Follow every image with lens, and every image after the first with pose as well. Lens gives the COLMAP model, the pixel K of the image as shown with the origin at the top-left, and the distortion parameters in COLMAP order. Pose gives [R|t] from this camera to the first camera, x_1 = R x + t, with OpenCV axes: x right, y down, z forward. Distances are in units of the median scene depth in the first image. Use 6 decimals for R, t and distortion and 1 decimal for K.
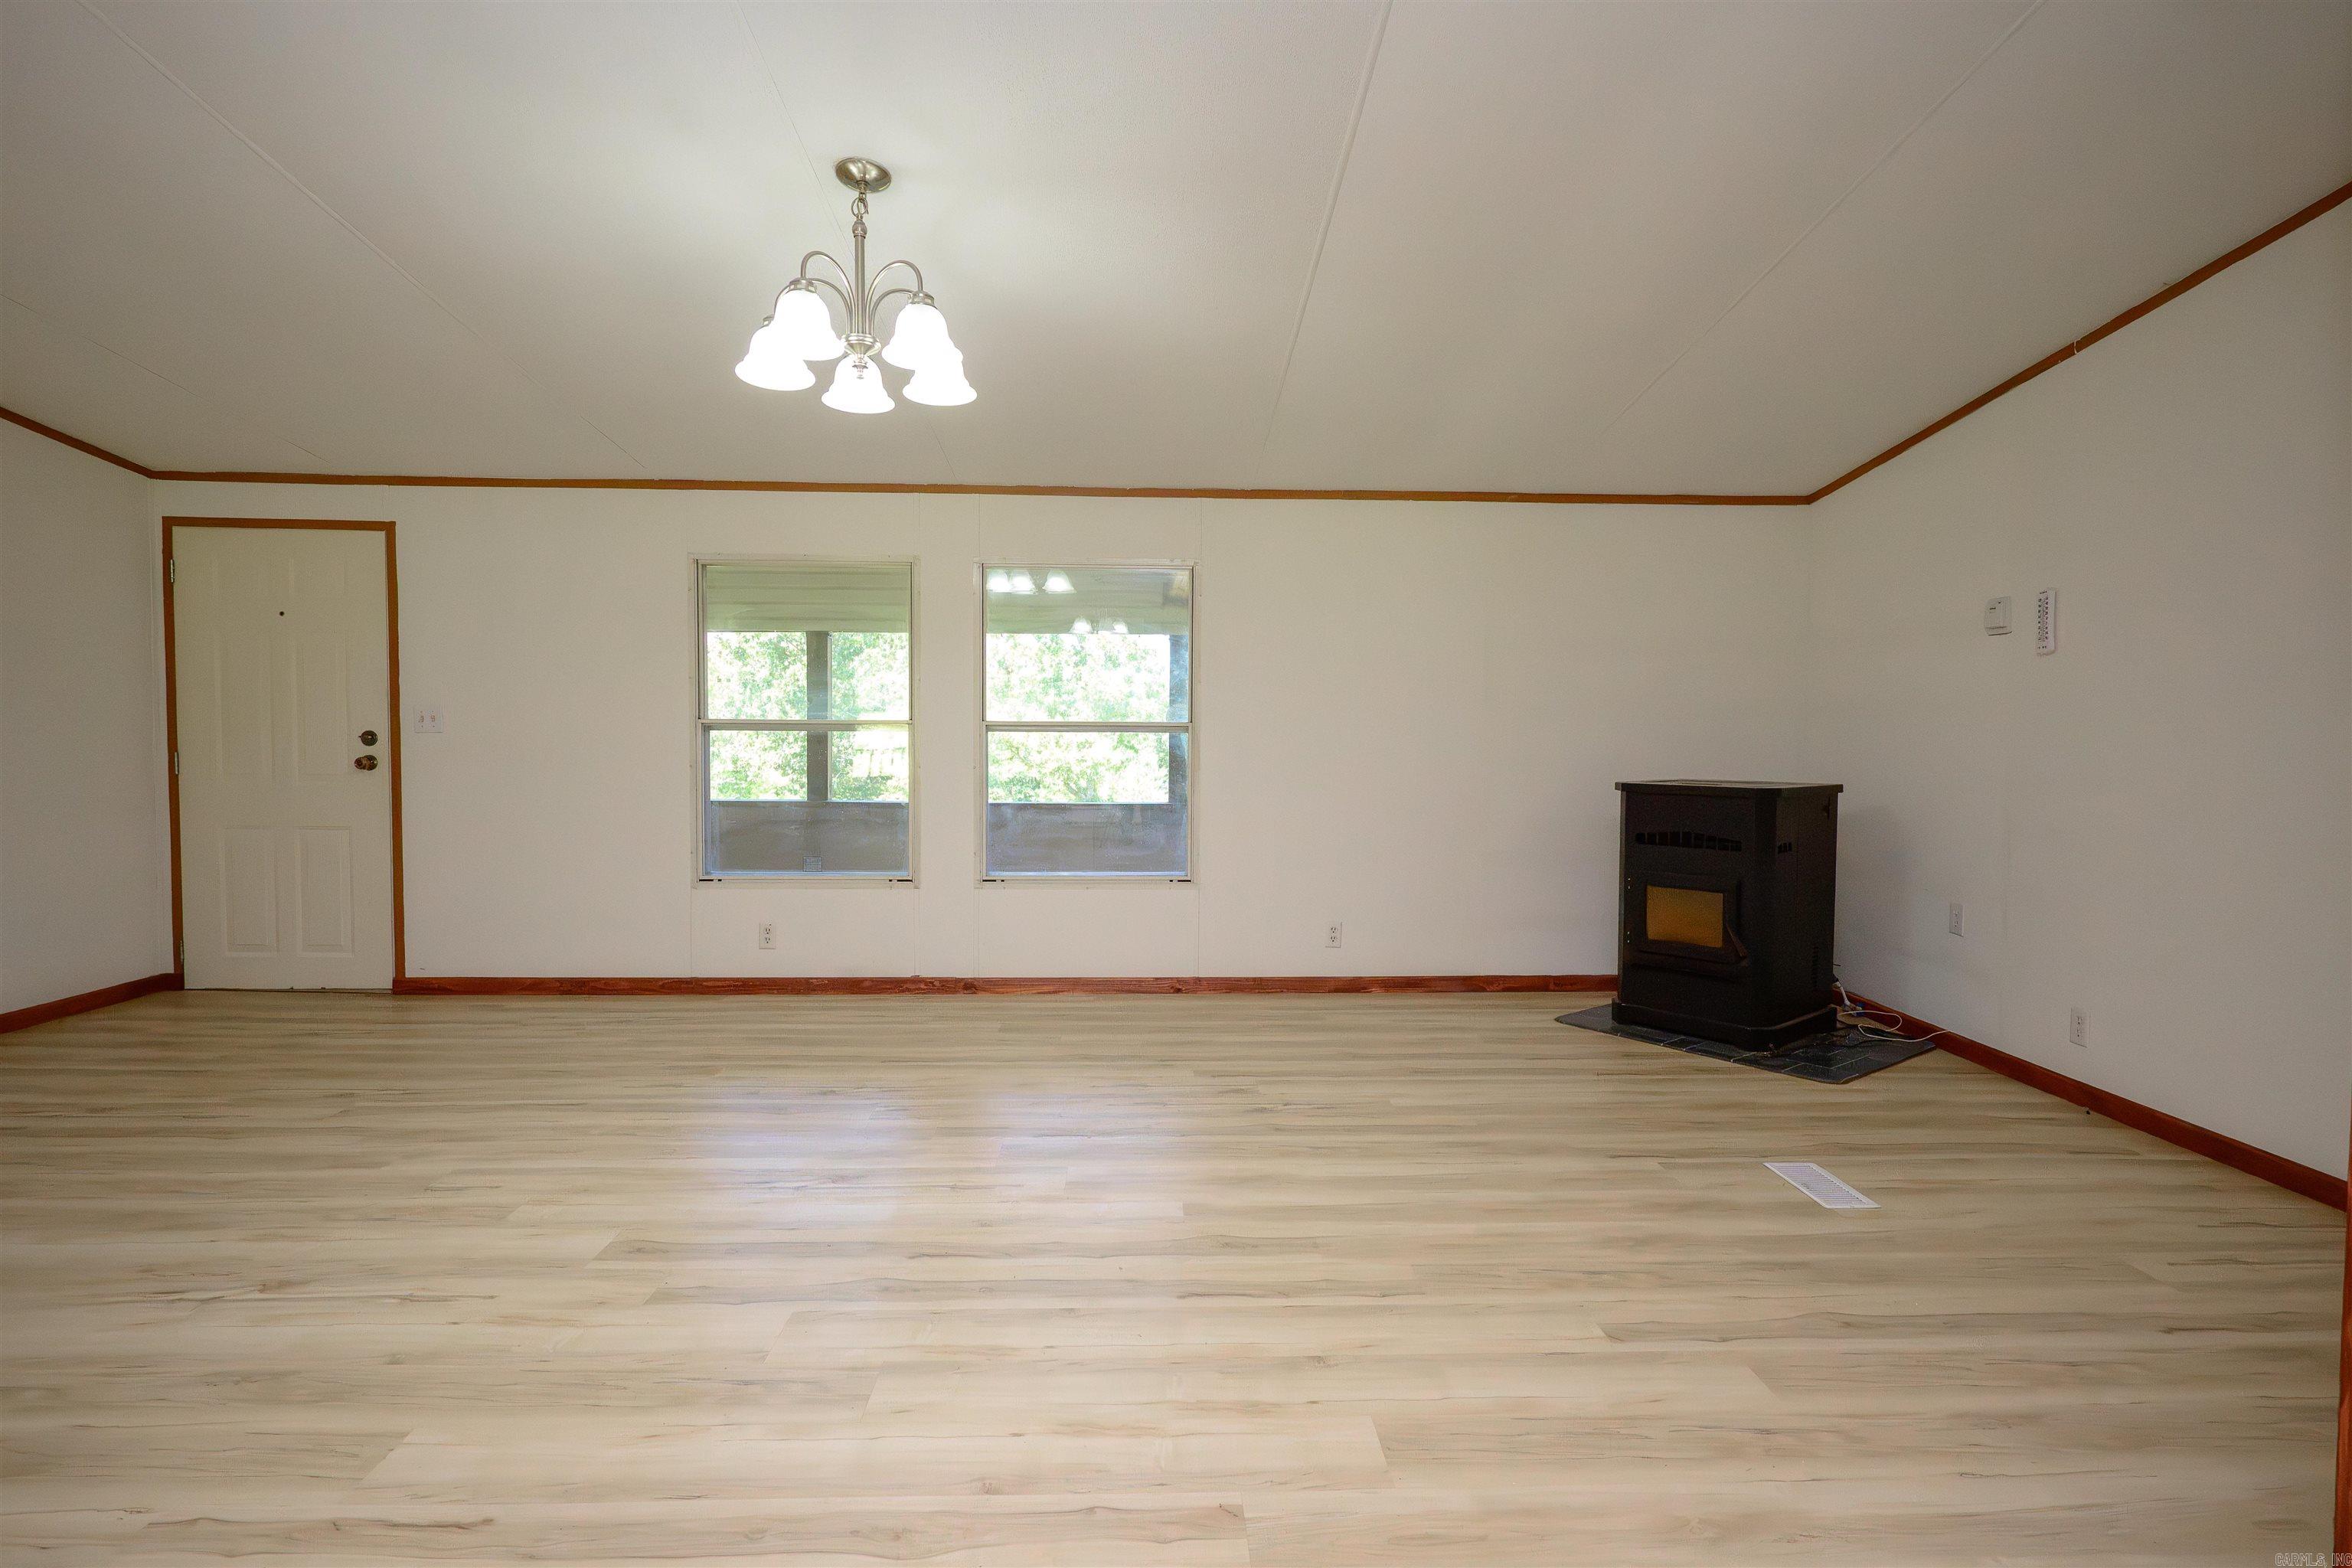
lens RADIAL K [[1151.1, 0, 1186.2], [0, 1151.1, 775.7], [0, 0, 1]] dist [0.000015, 0.000115]
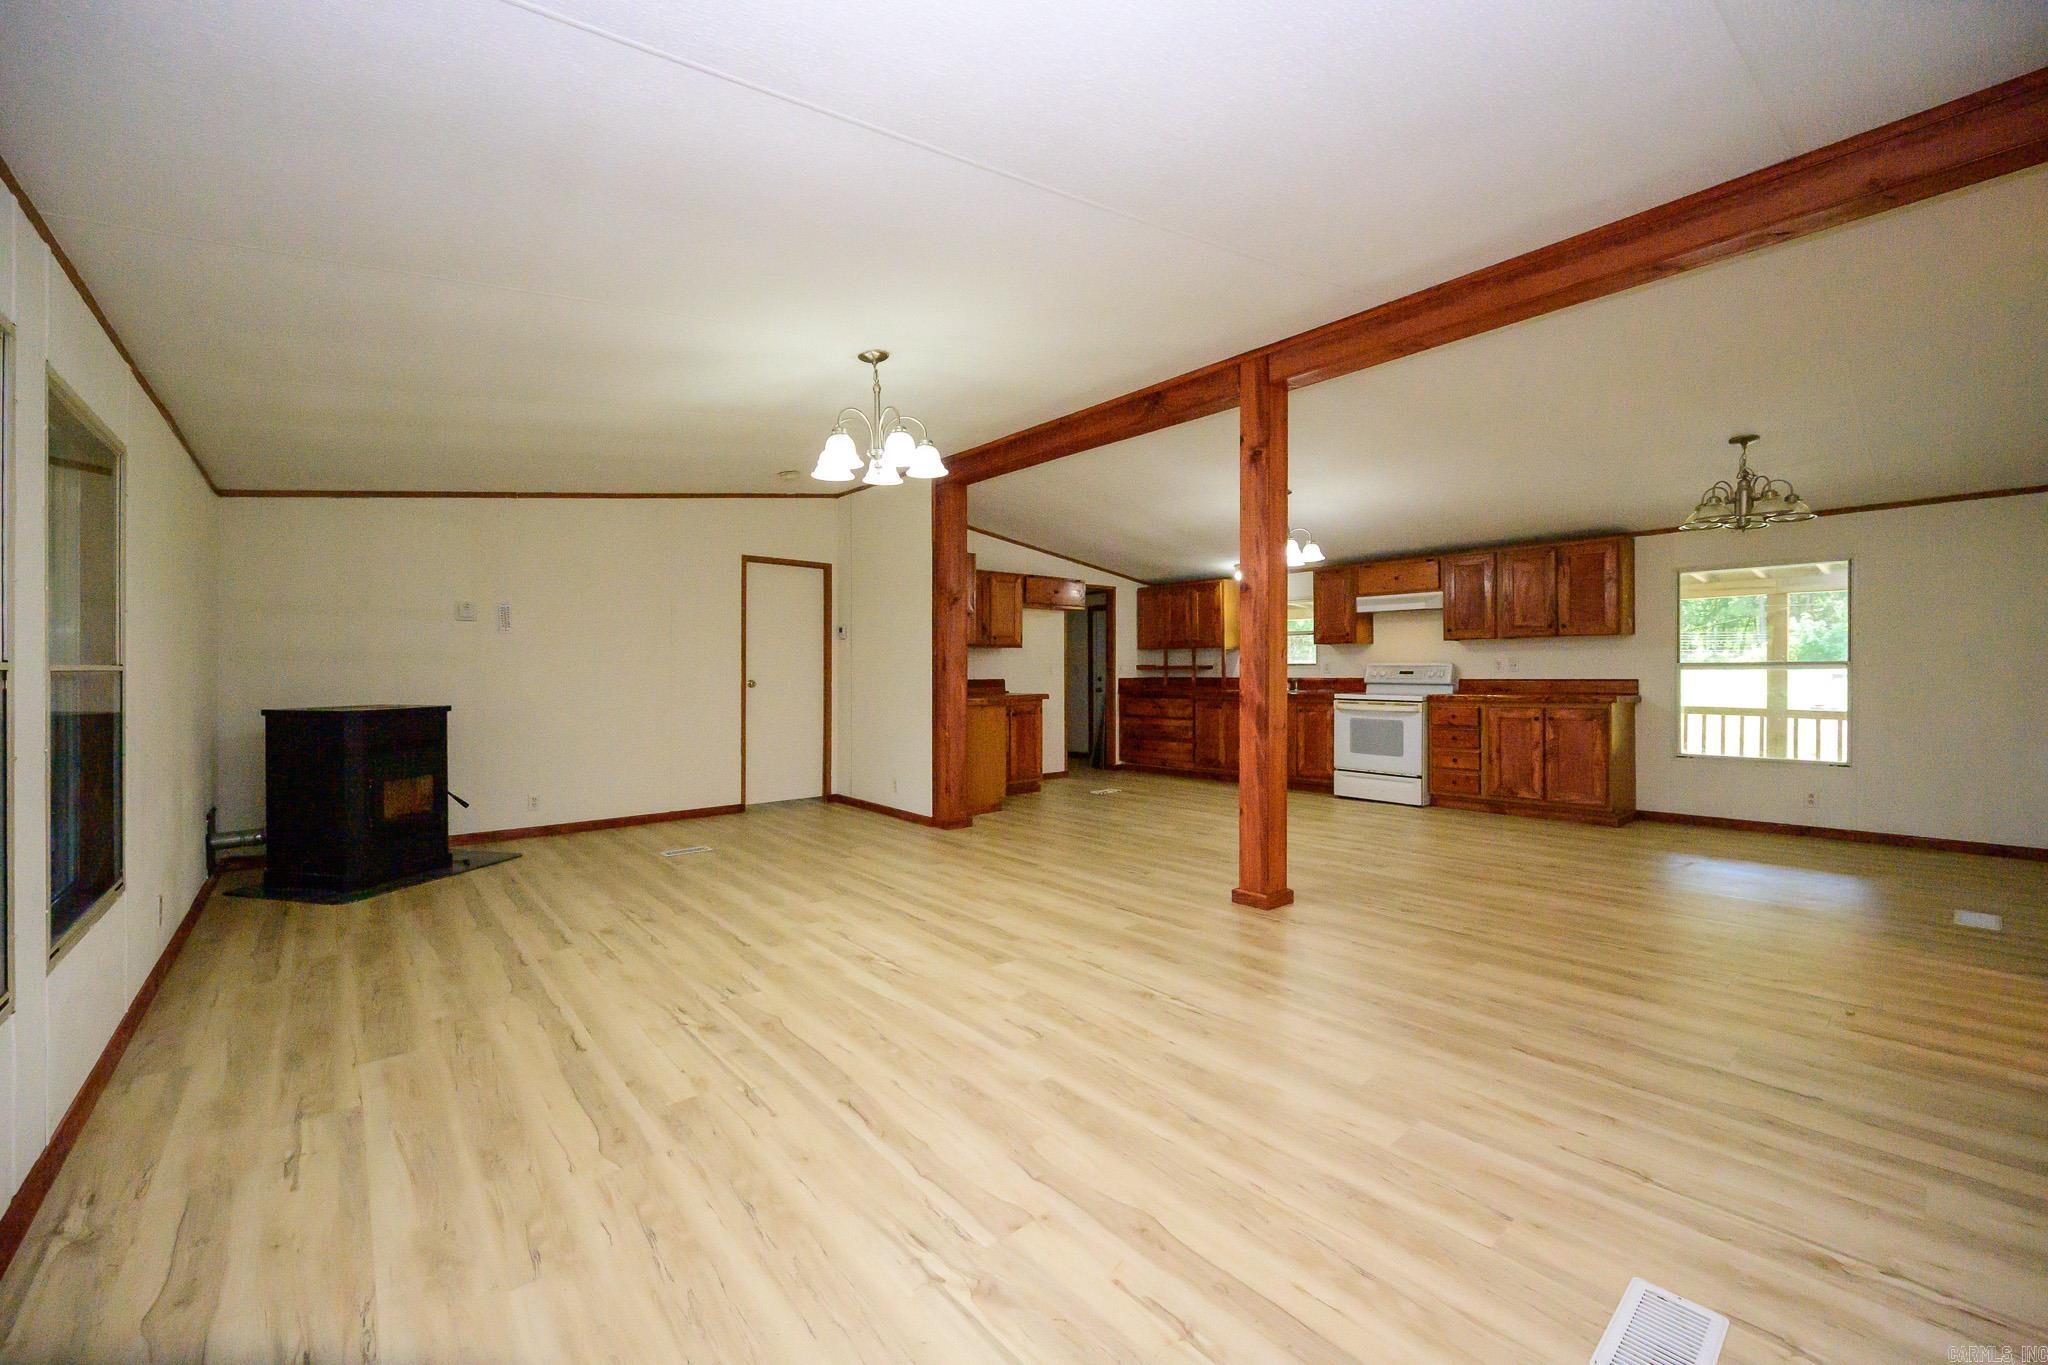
lens RADIAL K [[796.3, 0, 1024.0], [0, 796.3, 682.5], [0, 0, 1]] dist [0.001329, 0.000151]
pose [[-0.611294, -0.018235, 0.791194, -0.785774], [0.030131, 0.998473, 0.046292, -0.044289], [-0.790830, 0.052137, -0.609811, 0.898770]]
